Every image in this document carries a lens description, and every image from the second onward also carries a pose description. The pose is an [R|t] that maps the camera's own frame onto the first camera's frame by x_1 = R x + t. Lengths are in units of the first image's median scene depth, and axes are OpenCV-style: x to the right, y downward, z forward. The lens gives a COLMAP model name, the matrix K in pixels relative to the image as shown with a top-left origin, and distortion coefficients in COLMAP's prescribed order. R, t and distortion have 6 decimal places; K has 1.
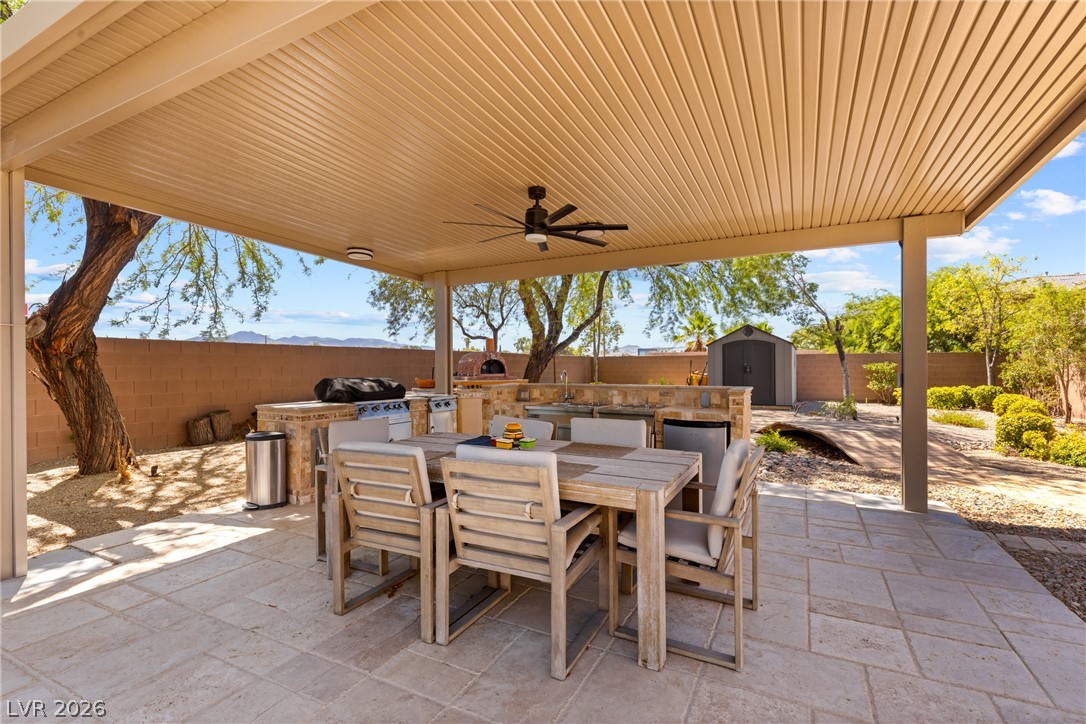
lens RADIAL K [[500.7, 0, 535.4], [0, 500.7, 369.7], [0, 0, 1]] dist [-0.001952, 0.000297]
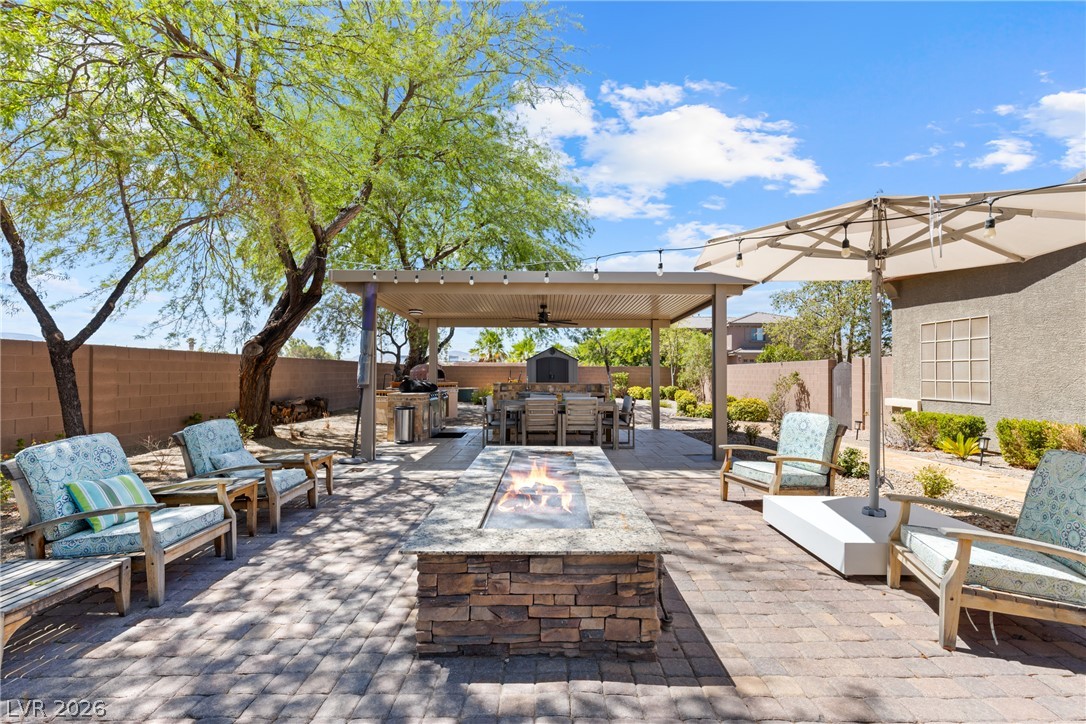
lens RADIAL K [[500.7, 0, 539.9], [0, 500.7, 371.5], [0, 0, 1]] dist [-0.001952, 0.000297]
pose [[0.884293, 0.008124, 0.466862, -0.346200], [-0.003260, 0.999932, -0.011227, 0.002040], [-0.466922, 0.008406, 0.884259, -0.358562]]
